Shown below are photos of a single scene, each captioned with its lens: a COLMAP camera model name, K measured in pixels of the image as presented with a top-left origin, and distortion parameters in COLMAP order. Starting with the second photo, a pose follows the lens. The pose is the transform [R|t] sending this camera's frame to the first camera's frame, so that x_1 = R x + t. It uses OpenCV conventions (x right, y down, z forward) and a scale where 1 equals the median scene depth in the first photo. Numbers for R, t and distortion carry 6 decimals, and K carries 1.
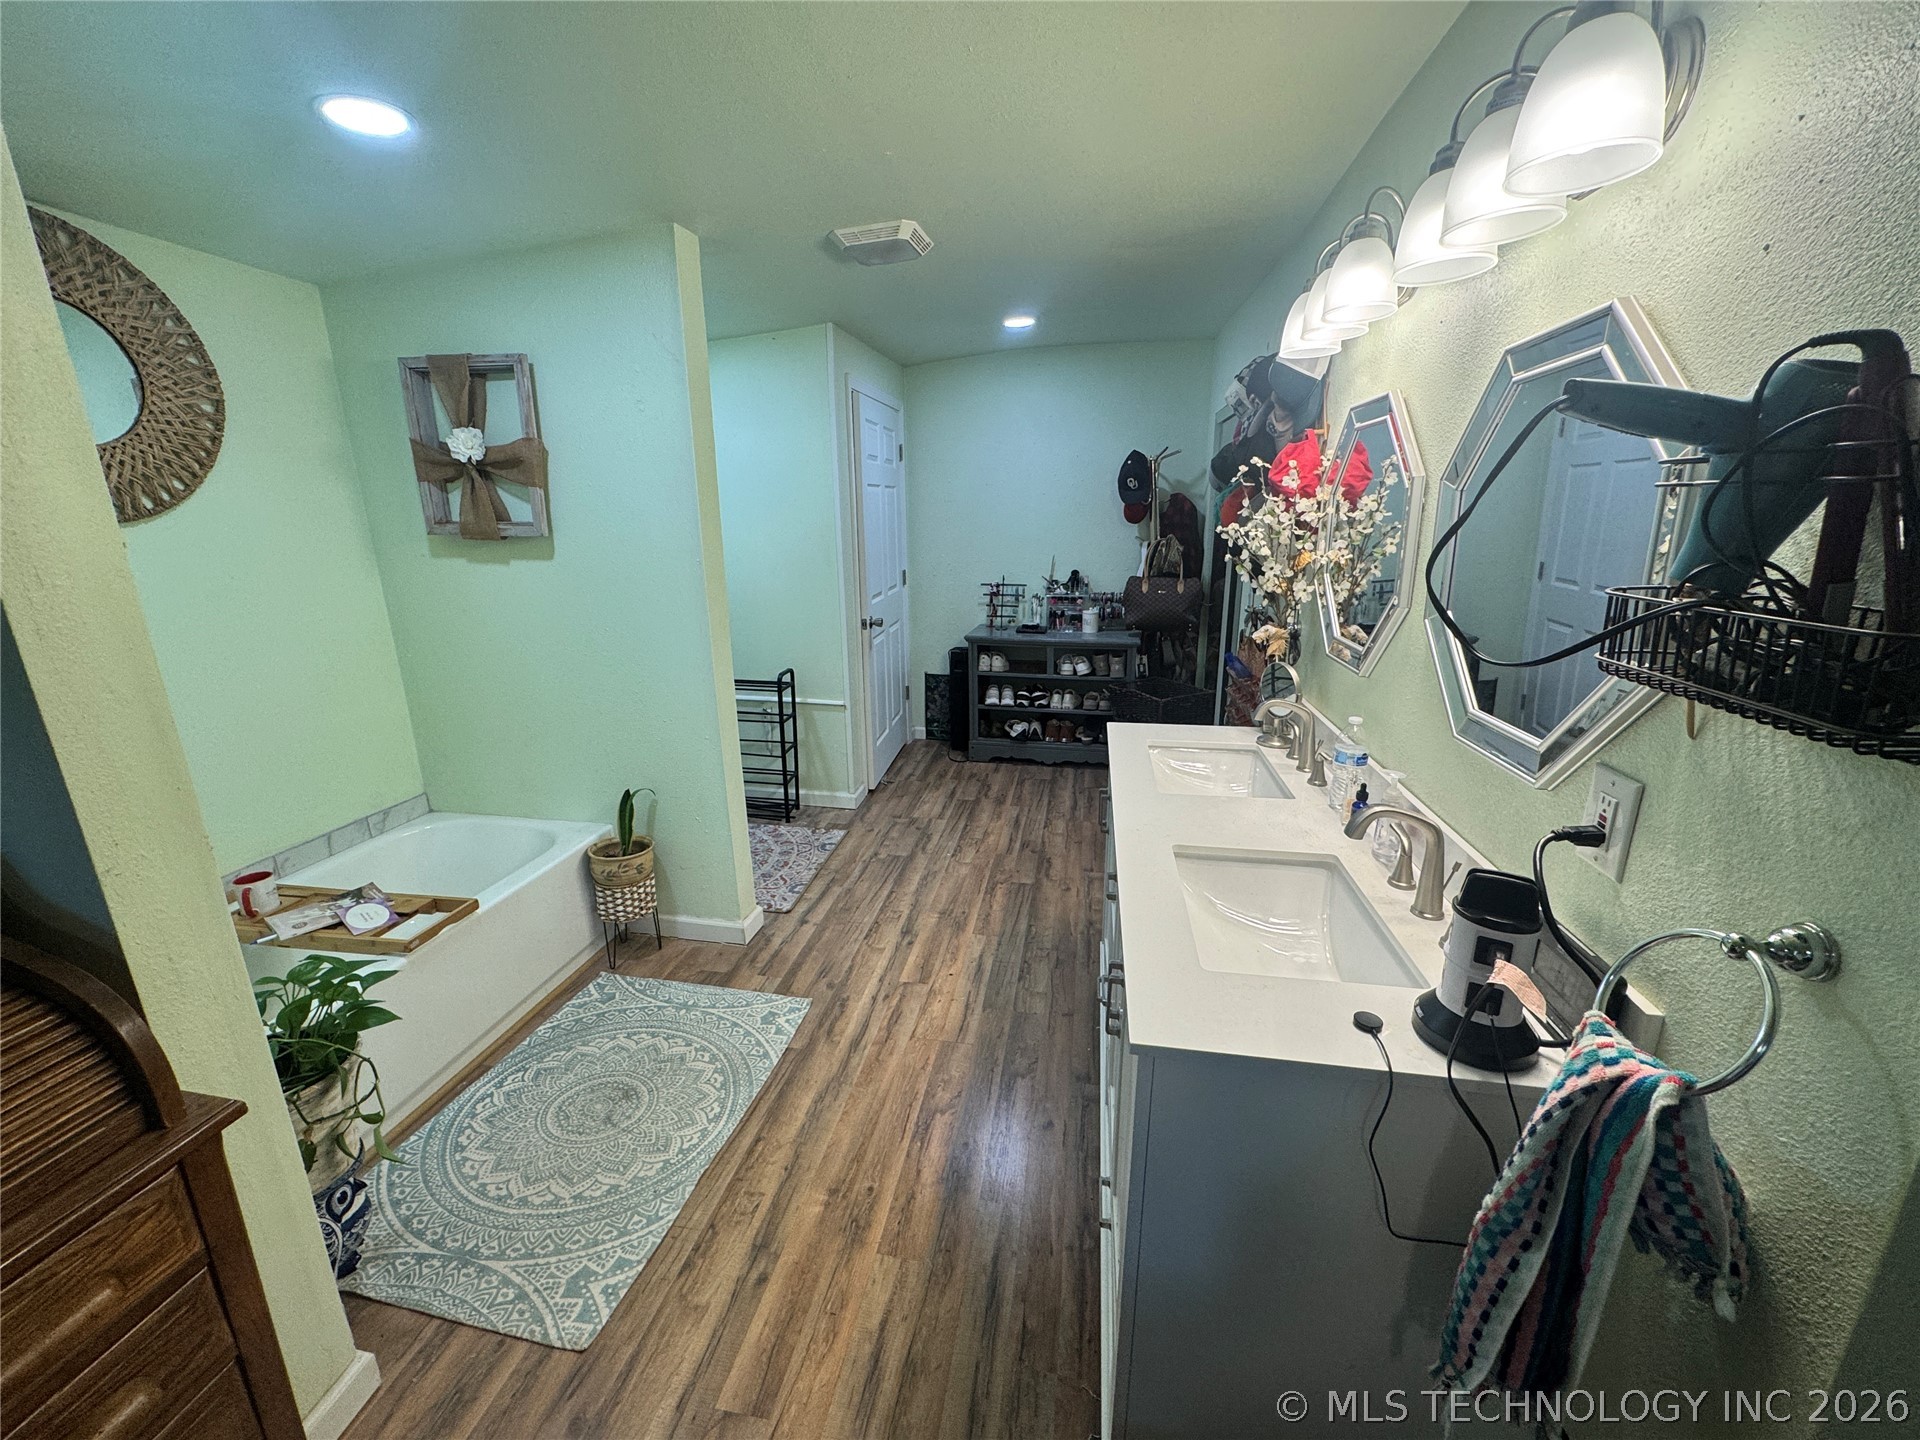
lens RADIAL K [[764.9, 0, 962.8], [0, 764.9, 713.2], [0, 0, 1]] dist [-0.001989, 0.000550]
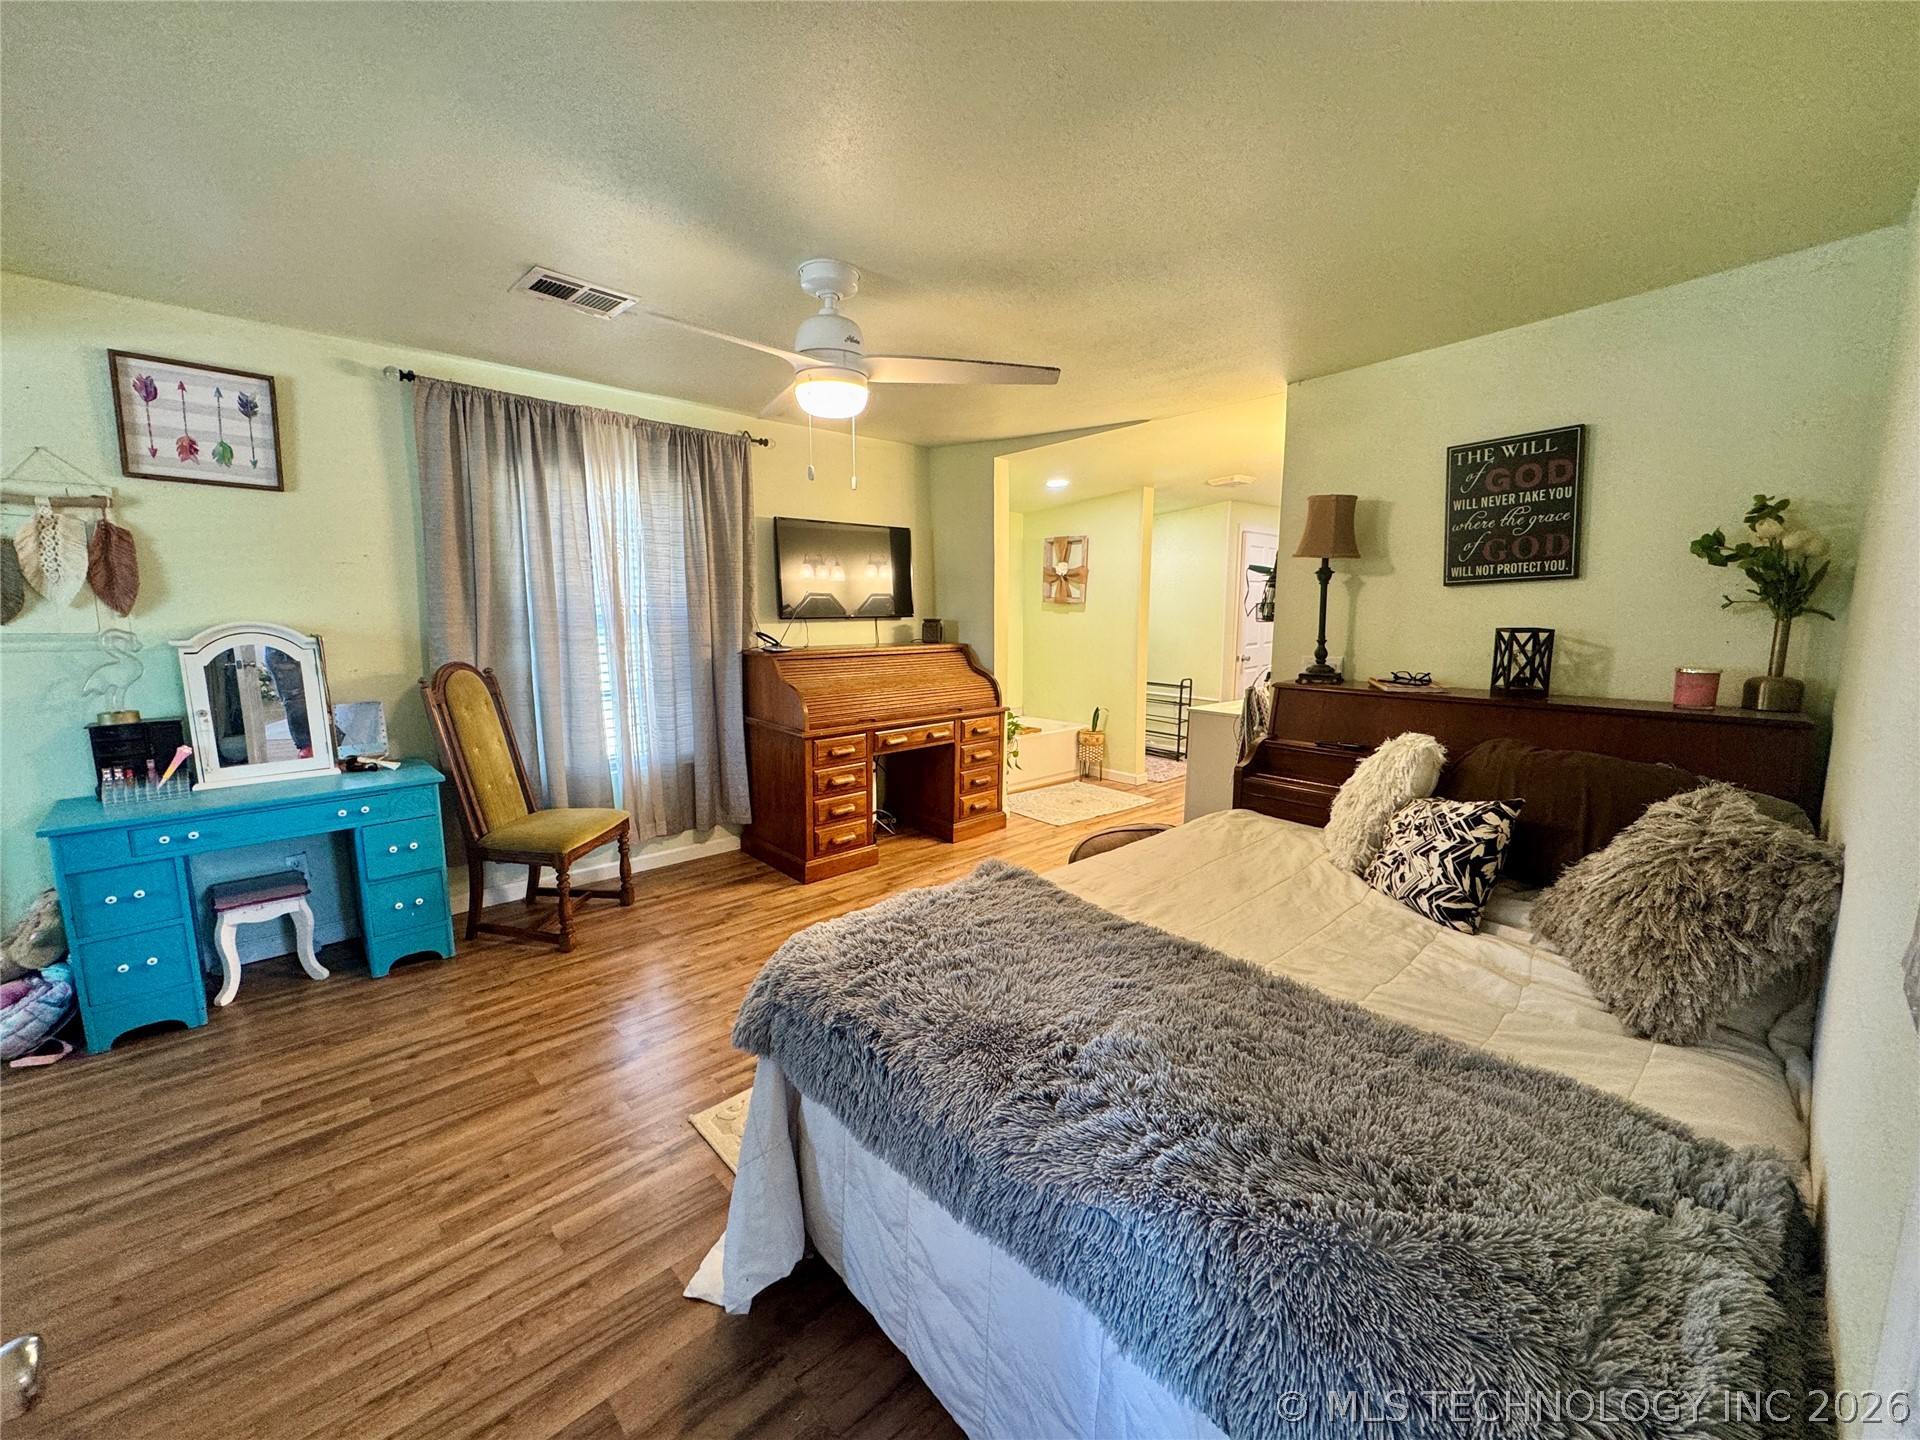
lens RADIAL K [[764.9, 0, 951.2], [0, 764.9, 724.3], [0, 0, 1]] dist [-0.001989, 0.000550]
pose [[0.795955, 0.101884, -0.596720, 0.614421], [-0.163445, 0.985295, -0.049787, 0.337885], [0.582873, 0.137159, 0.800903, -1.146943]]
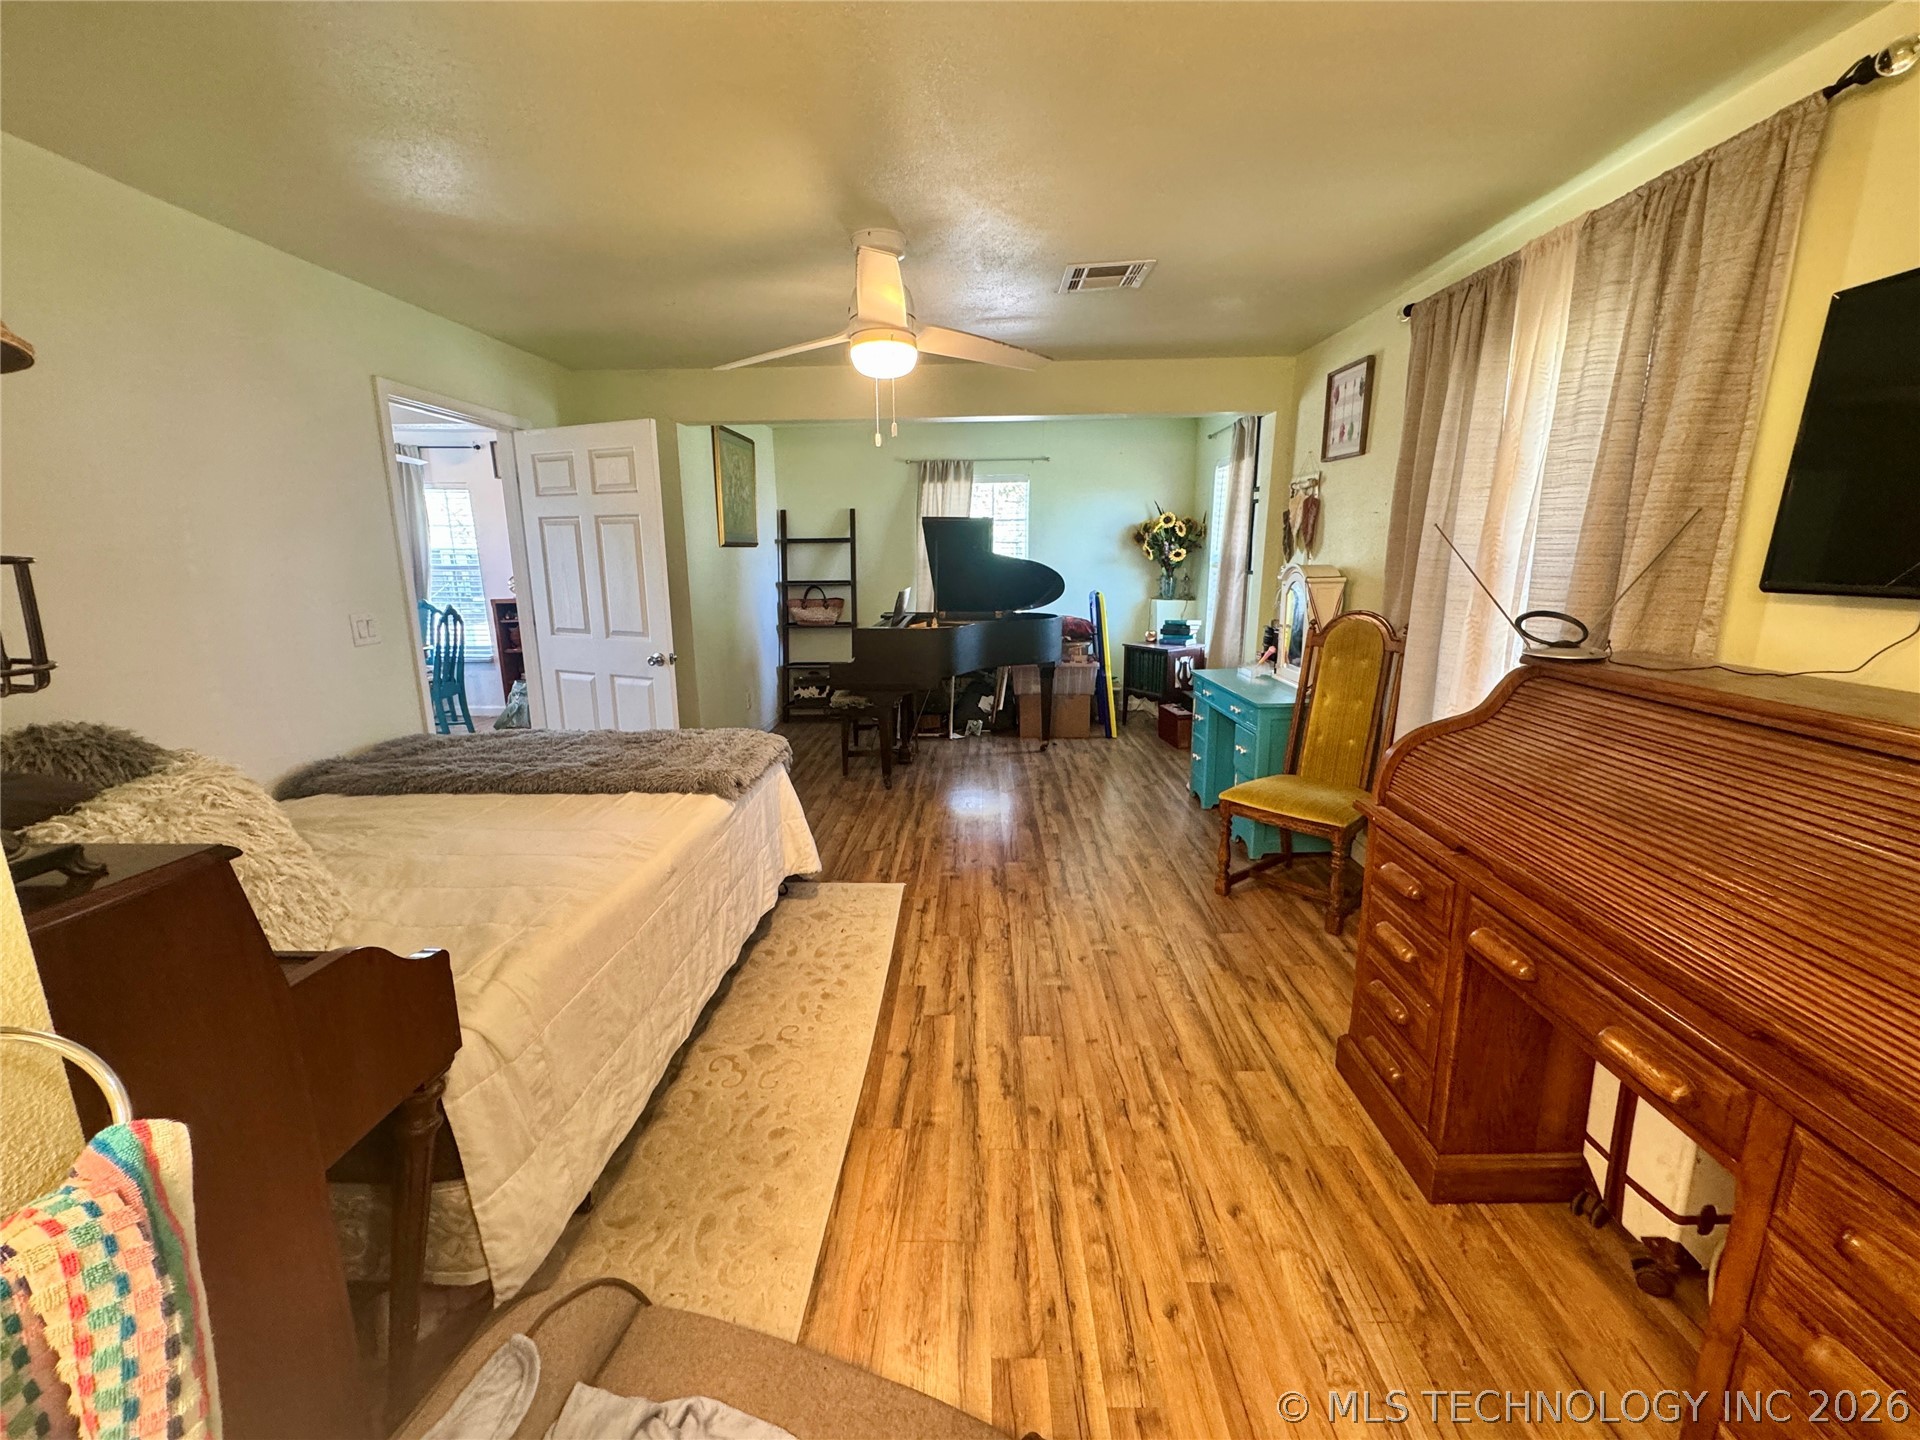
lens RADIAL K [[764.9, 0, 959.0], [0, 764.9, 706.4], [0, 0, 1]] dist [-0.001989, 0.000550]
pose [[-0.988950, 0.048029, -0.140255, 0.034291], [-0.019391, 0.896034, 0.443561, -0.078612], [0.146977, 0.441379, -0.885202, 0.399996]]
